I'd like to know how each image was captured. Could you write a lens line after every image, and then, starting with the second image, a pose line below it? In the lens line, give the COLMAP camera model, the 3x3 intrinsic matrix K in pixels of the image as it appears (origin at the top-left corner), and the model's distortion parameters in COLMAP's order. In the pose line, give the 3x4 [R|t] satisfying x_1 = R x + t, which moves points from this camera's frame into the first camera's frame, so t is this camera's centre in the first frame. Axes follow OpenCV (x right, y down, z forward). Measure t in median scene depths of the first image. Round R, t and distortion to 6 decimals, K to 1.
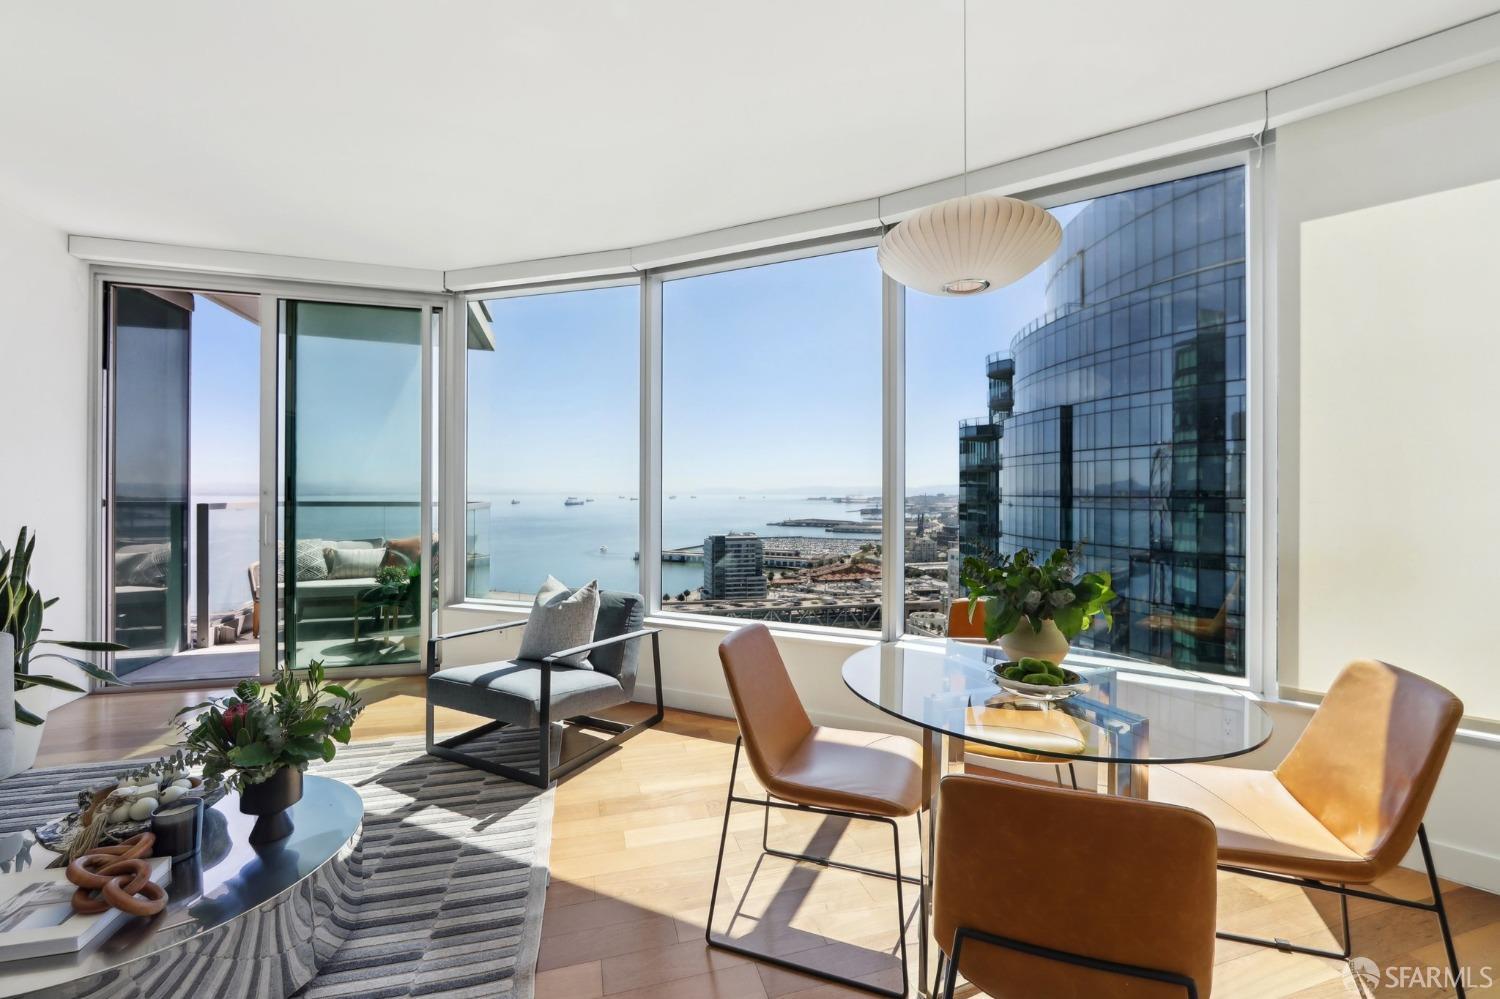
lens RADIAL K [[608.0, 0, 756.3], [0, 608.0, 489.0], [0, 0, 1]] dist [-0.009199, 0.000306]
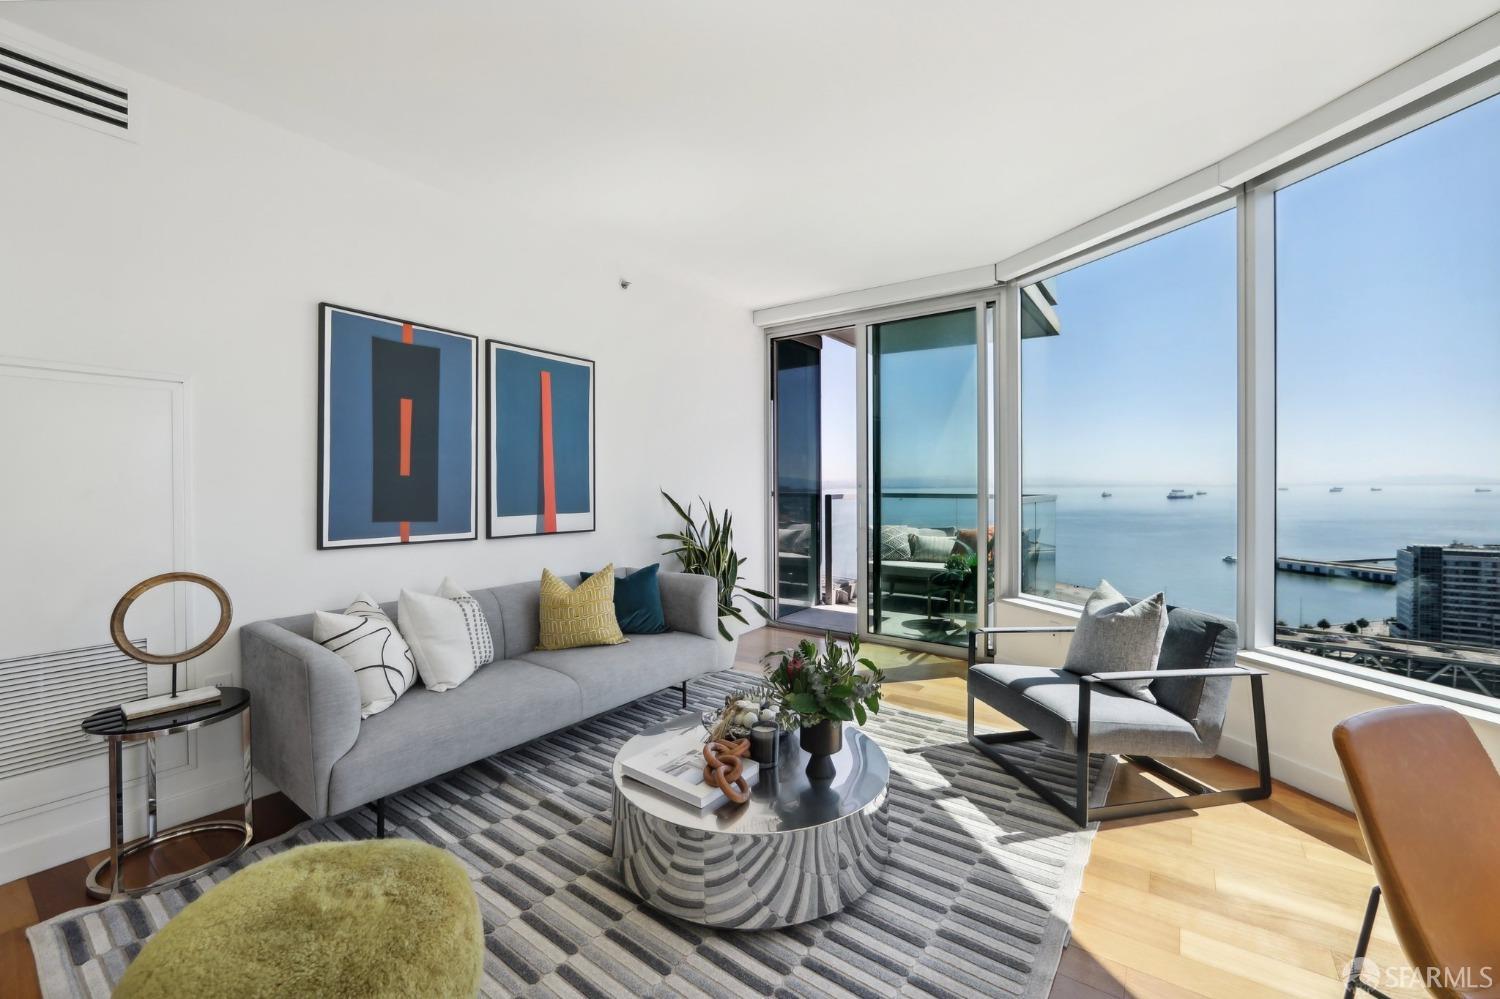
lens RADIAL K [[608.0, 0, 756.3], [0, 608.0, 489.0], [0, 0, 1]] dist [-0.009199, 0.000306]
pose [[0.619762, -0.000946, -0.784789, 0.021645], [0.010700, 0.999917, 0.007244, 0.000407], [0.784717, -0.012887, 0.619721, 0.056948]]
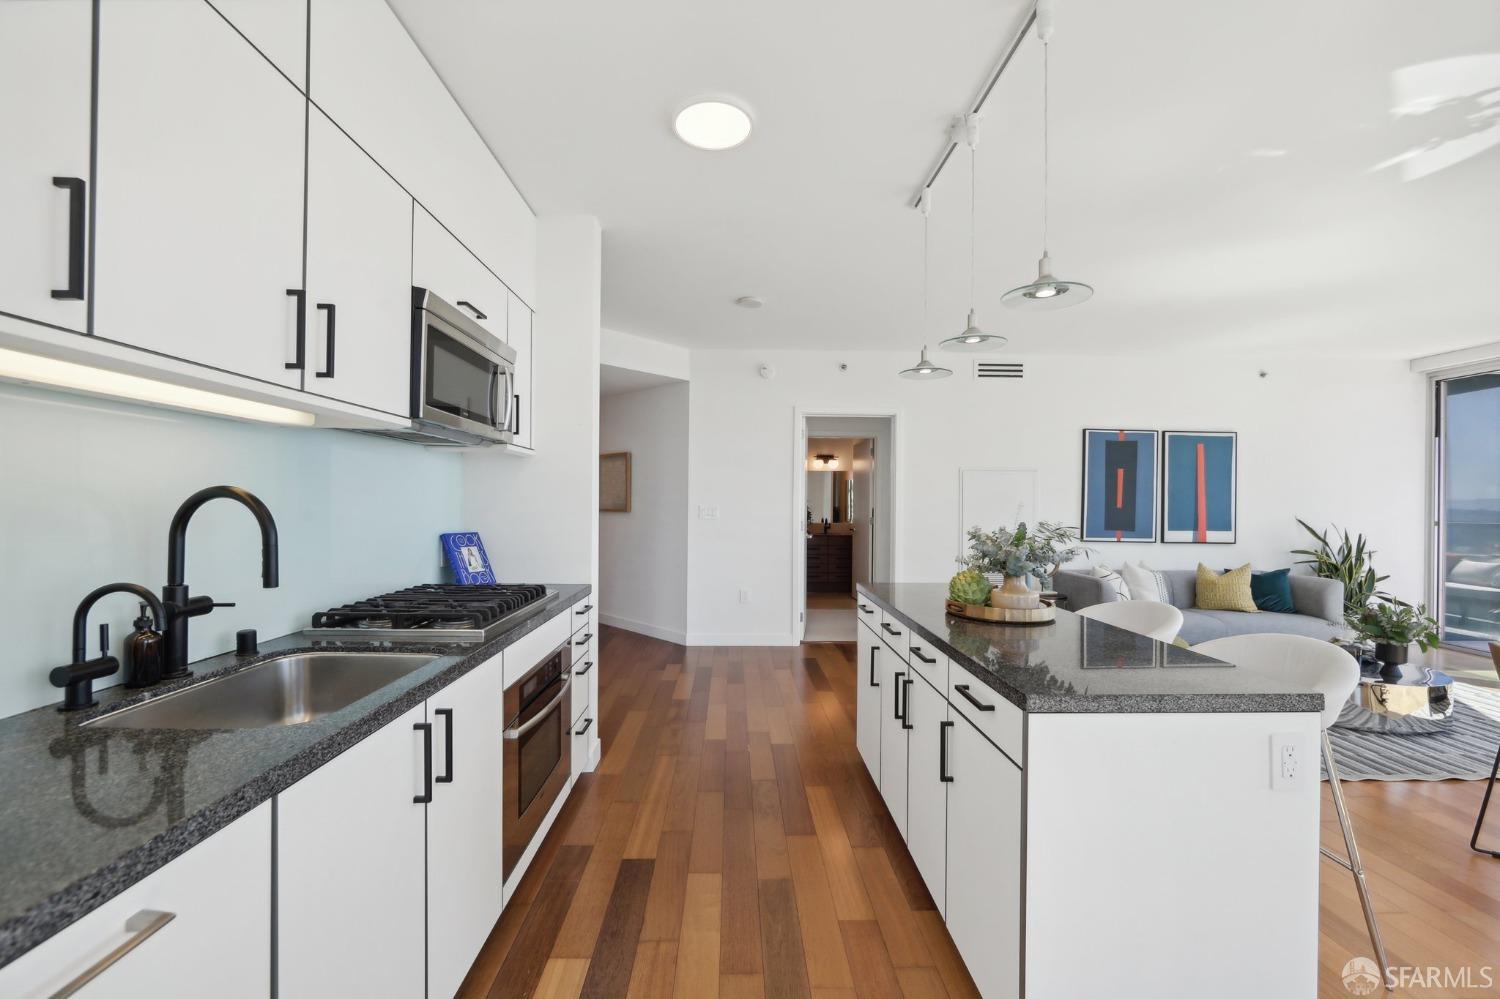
lens RADIAL K [[601.7, 0, 750.7], [0, 601.7, 502.8], [0, 0, 1]] dist [-0.003903, -0.000531]
pose [[-0.253450, -0.005202, -0.967335, 0.677151], [-0.003312, 0.999984, -0.004510, -0.014023], [0.967343, 0.002060, -0.253463, -0.252585]]
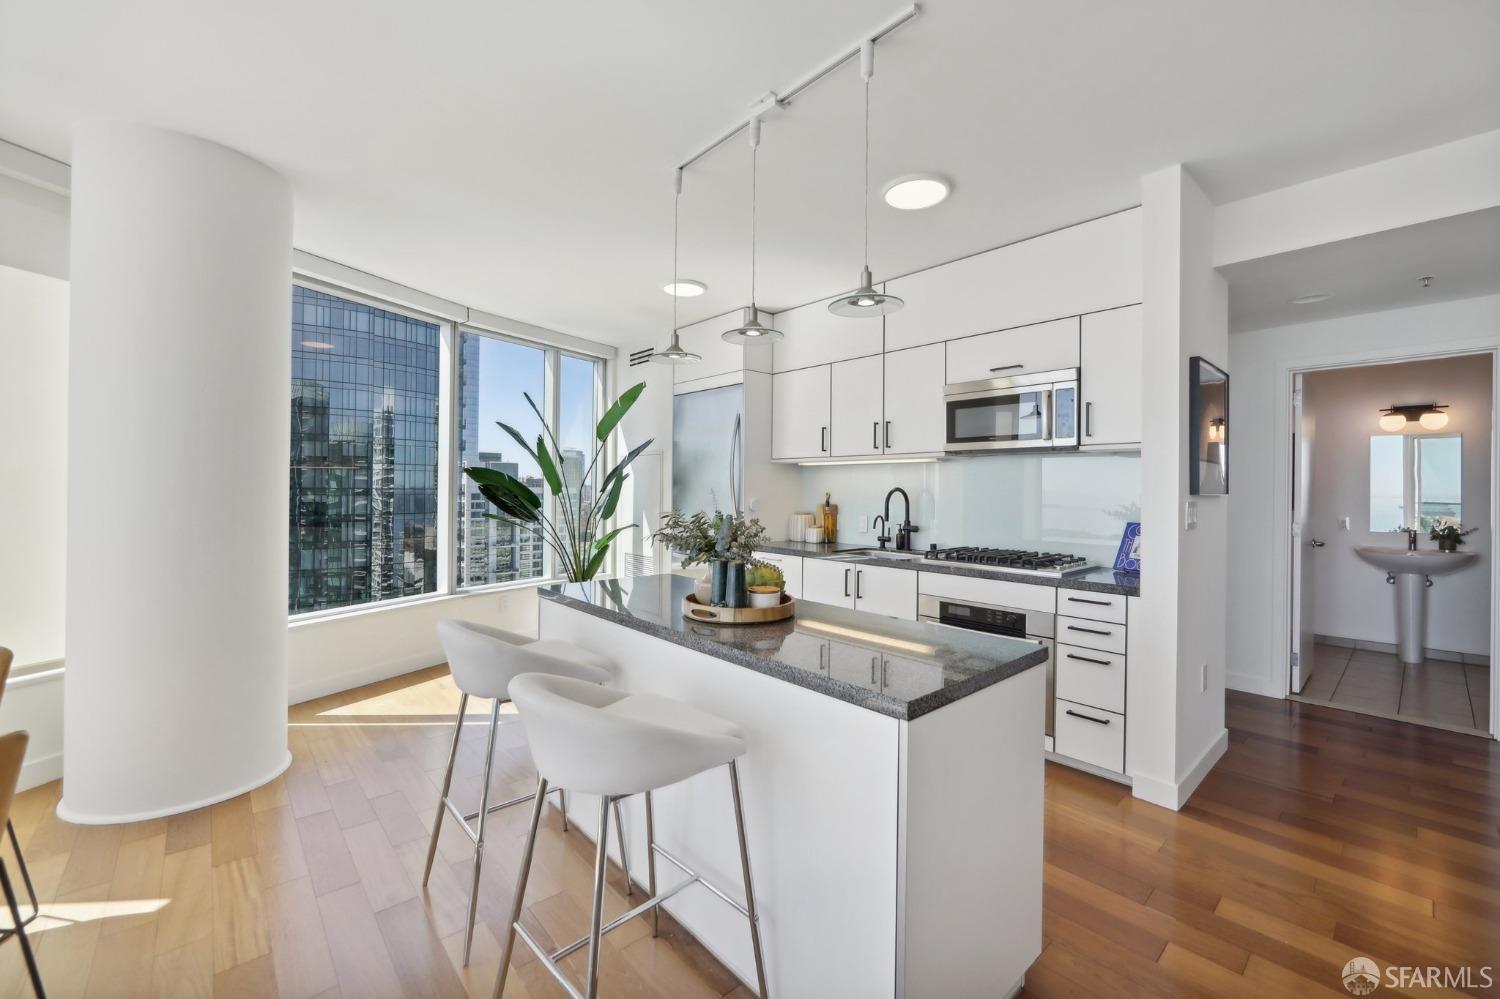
lens RADIAL K [[608.0, 0, 756.3], [0, 608.0, 489.0], [0, 0, 1]] dist [-0.009199, 0.000306]
pose [[-0.434566, -0.006924, 0.900613, -0.245184], [-0.014230, 0.999898, 0.000822, -0.018477], [-0.900528, -0.012458, -0.434620, -0.001416]]
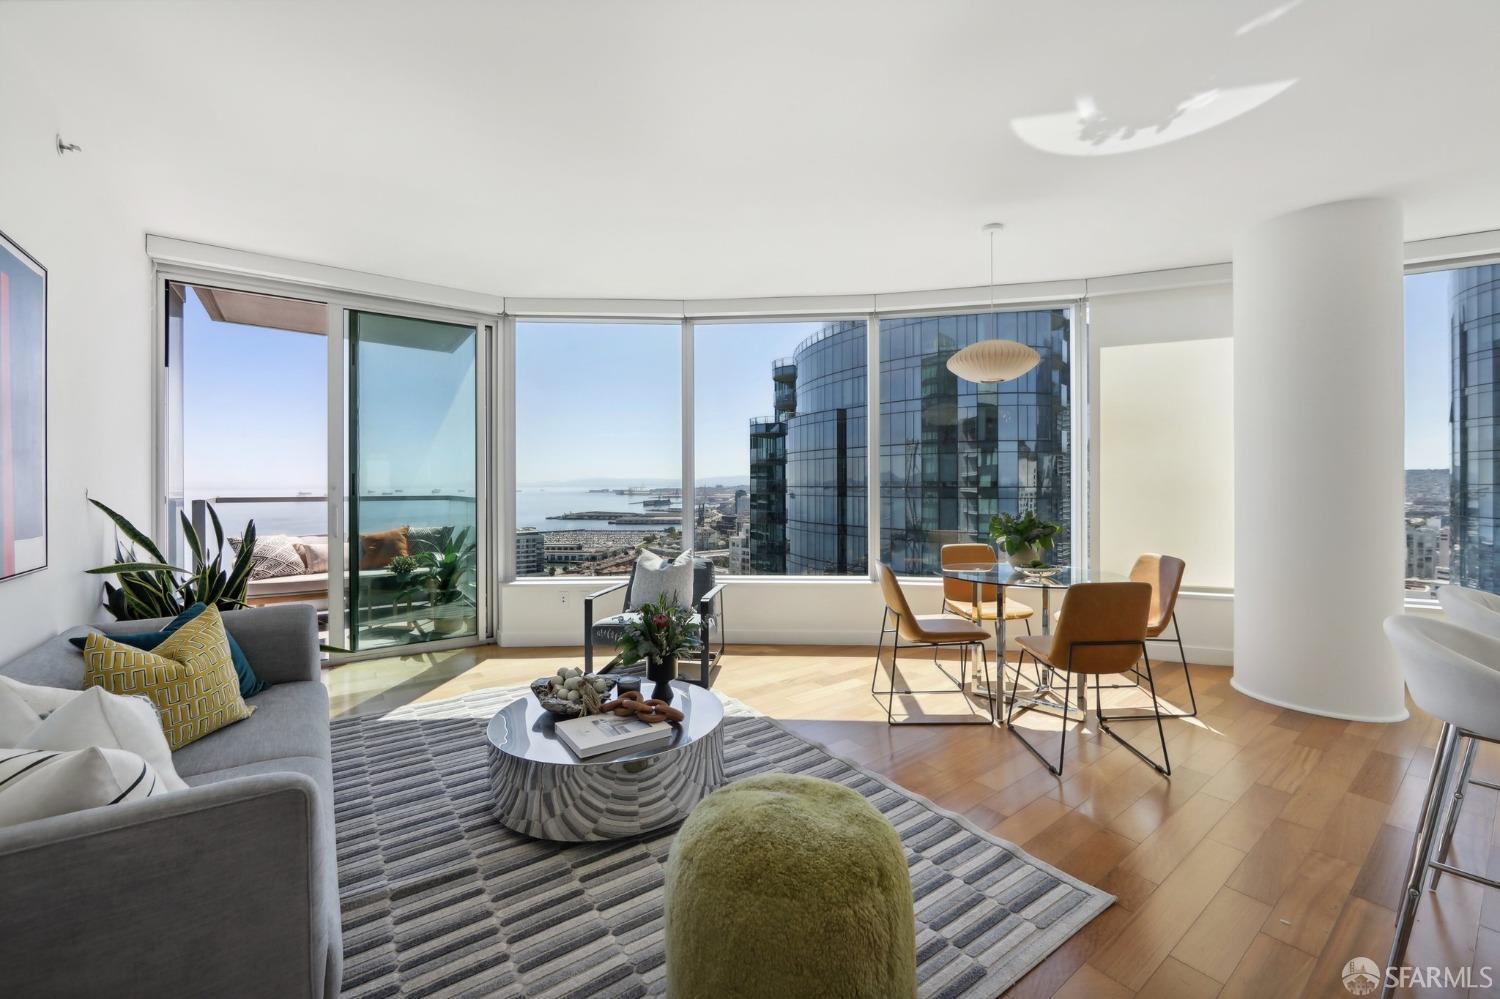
lens RADIAL K [[598.0, 0, 756.0], [0, 598.0, 485.6], [0, 0, 1]] dist [-0.007447, 0.000514]
pose [[0.937348, -0.006858, 0.348327, -0.399093], [0.004145, 0.999955, 0.008532, -0.004281], [-0.348370, -0.006553, 0.937334, -0.213249]]
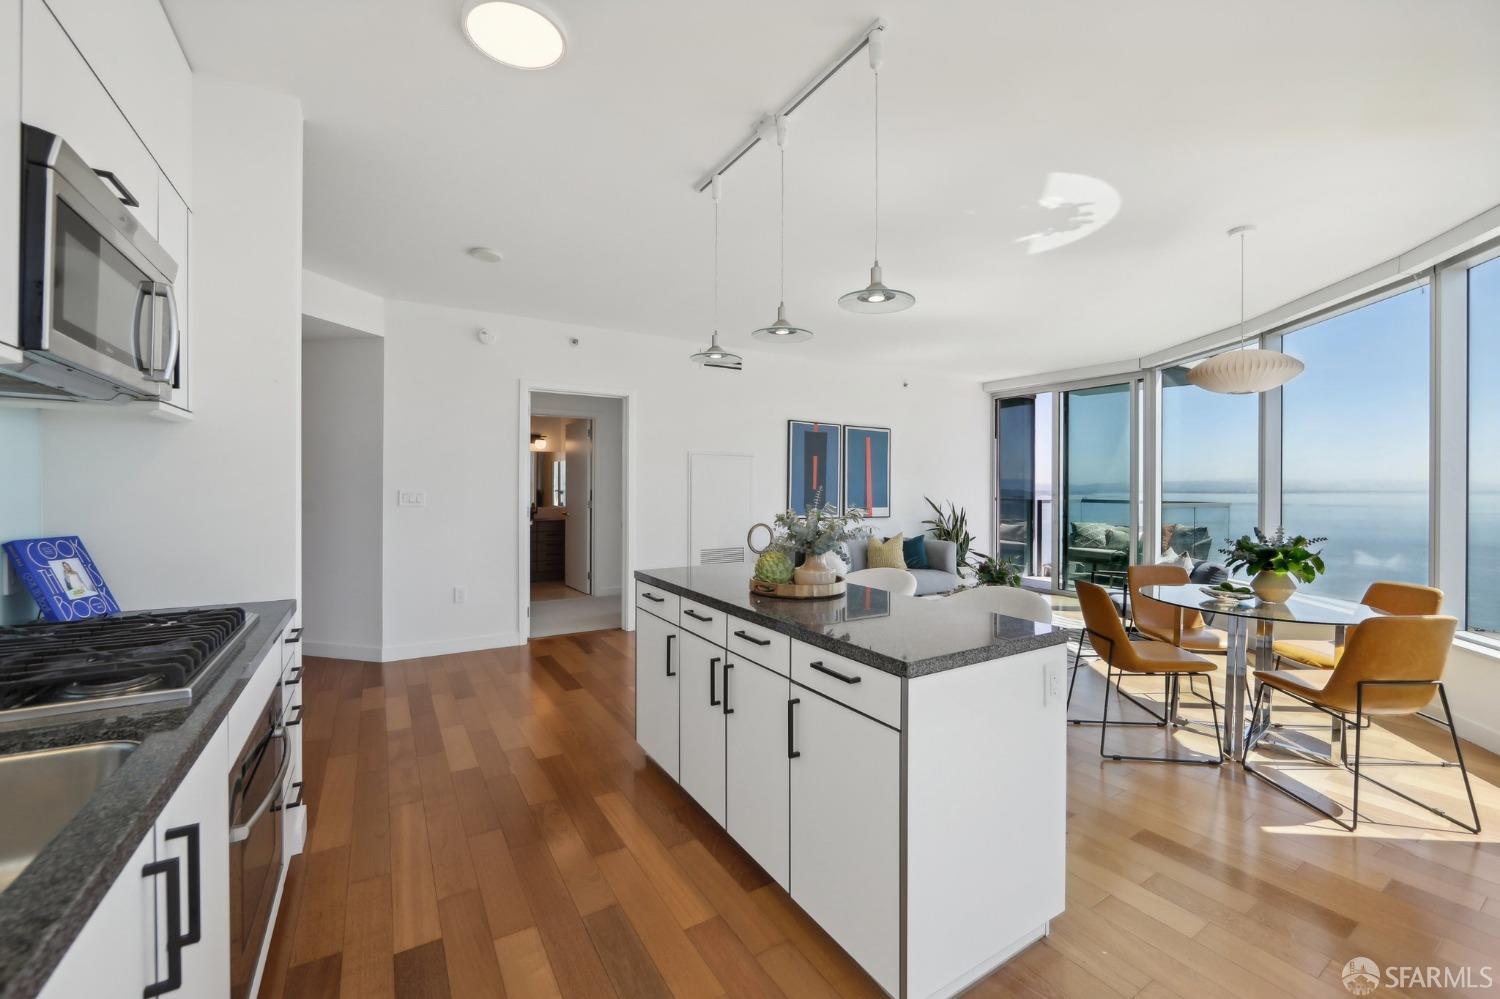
lens RADIAL K [[603.4, 0, 751.5], [0, 603.4, 488.8], [0, 0, 1]] dist [-0.000331, 0.000052]
pose [[0.261728, 0.001041, -0.965141, 0.650748], [0.002773, 0.999994, 0.001830, -0.016243], [0.965138, -0.003155, 0.261723, -0.355966]]
